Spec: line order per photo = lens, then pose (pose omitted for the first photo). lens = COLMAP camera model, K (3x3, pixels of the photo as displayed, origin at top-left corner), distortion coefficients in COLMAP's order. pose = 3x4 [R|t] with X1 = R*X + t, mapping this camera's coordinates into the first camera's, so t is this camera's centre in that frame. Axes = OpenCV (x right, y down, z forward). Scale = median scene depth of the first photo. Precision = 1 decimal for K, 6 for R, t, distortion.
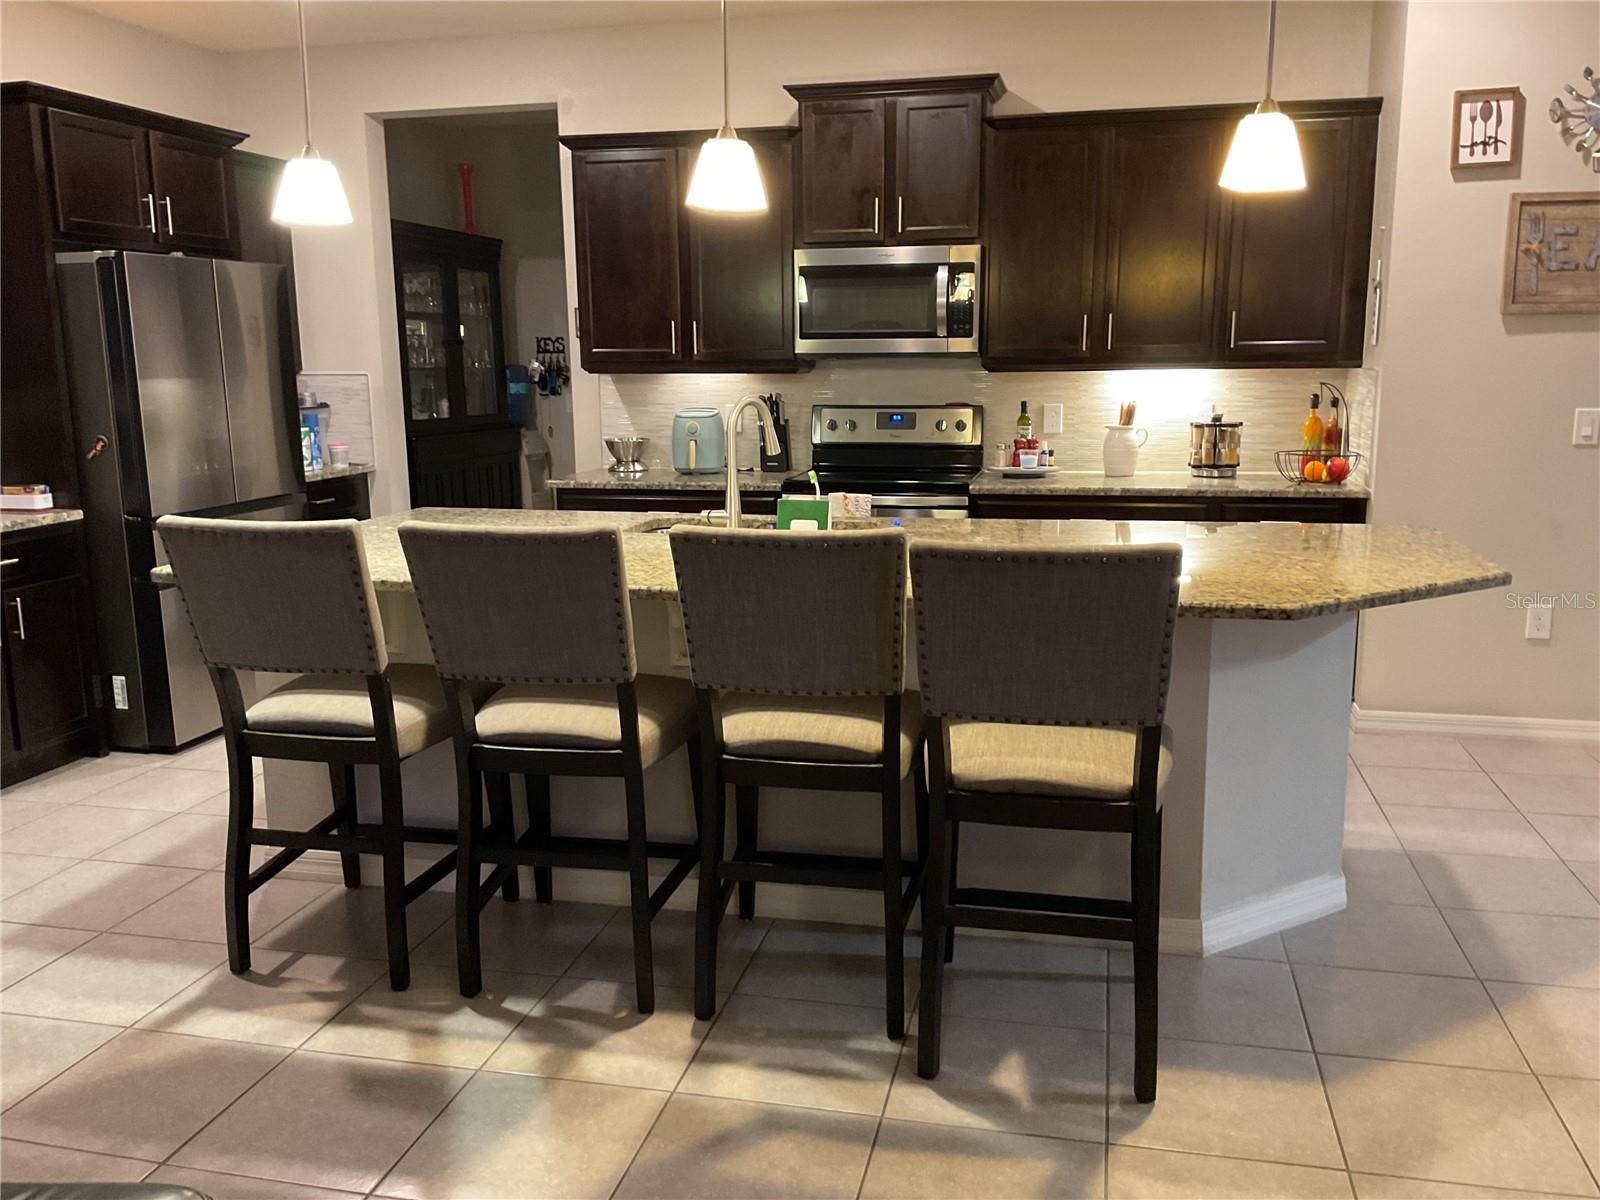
lens RADIAL K [[1344.6, 0, 807.7], [0, 1344.6, 606.6], [0, 0, 1]] dist [0.057422, -0.111364]
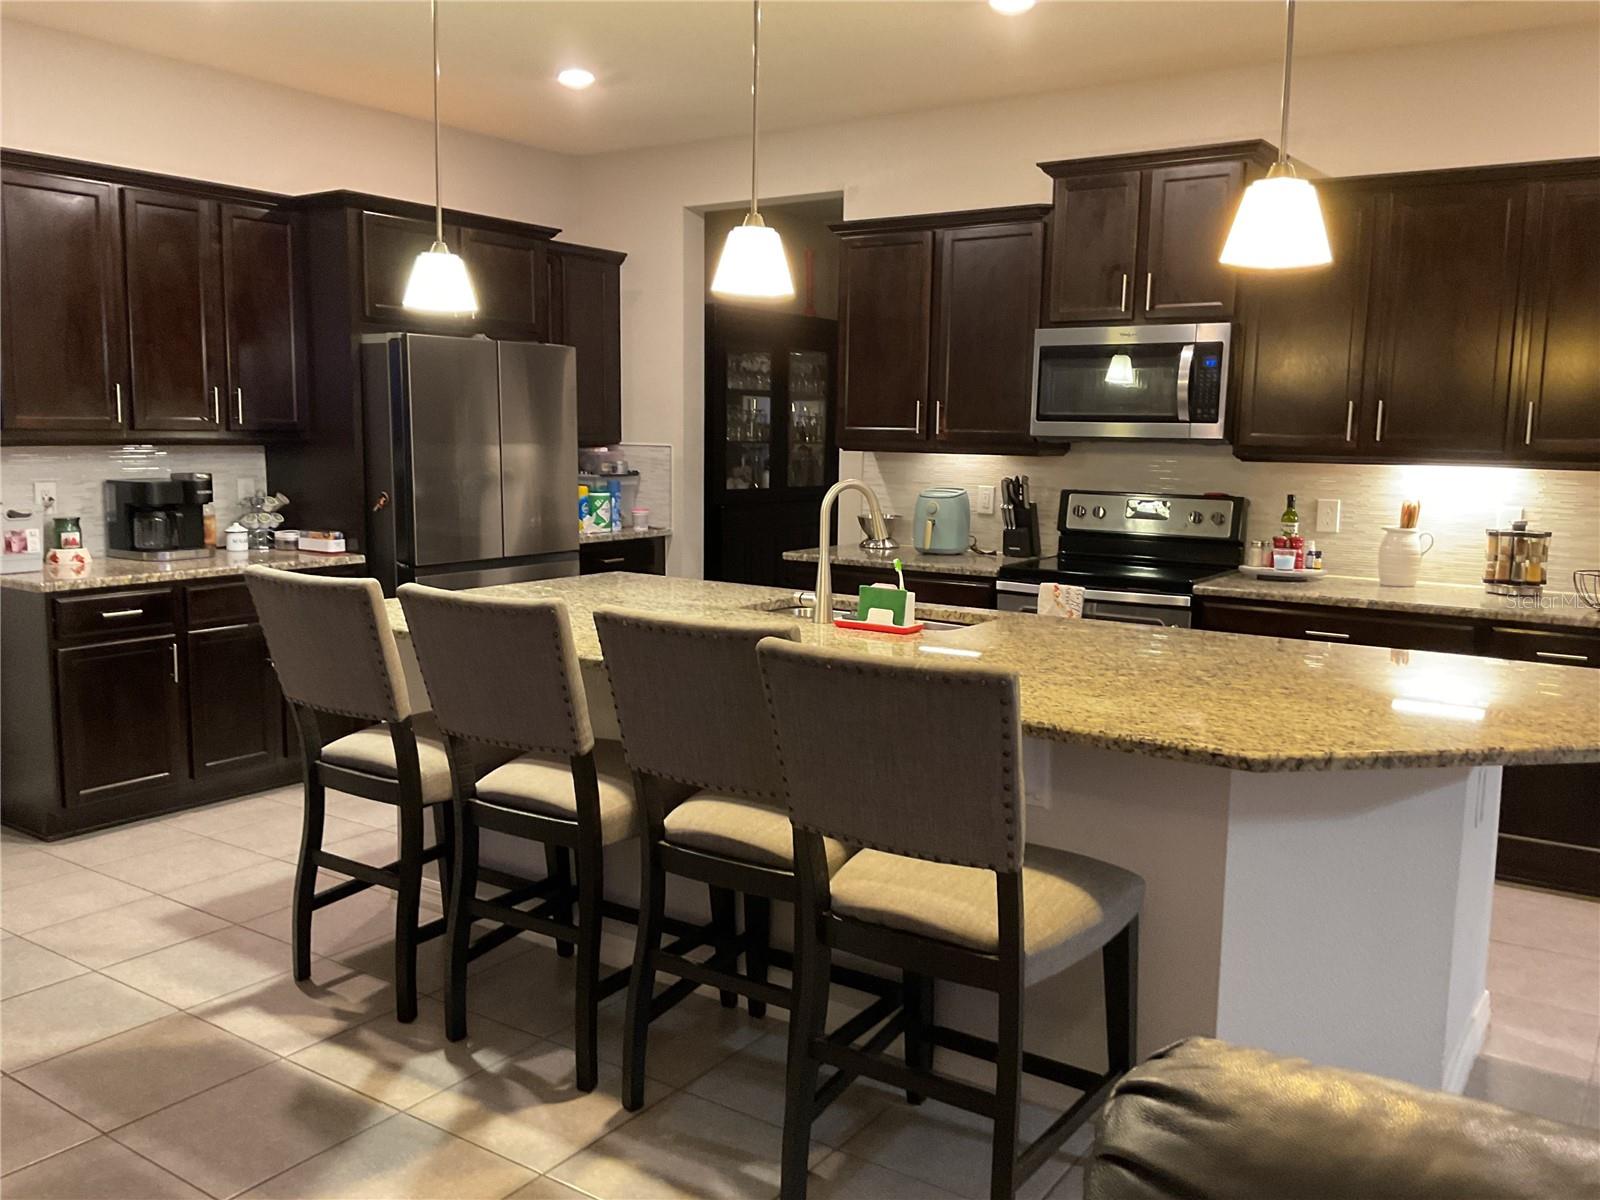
lens RADIAL K [[1344.6, 0, 794.5], [0, 1344.6, 599.7], [0, 0, 1]] dist [0.057422, -0.111364]
pose [[0.926885, 0.070854, -0.368597, 0.220628], [-0.092139, 0.994924, -0.040444, -0.019949], [0.363861, 0.071449, 0.928709, 0.063670]]
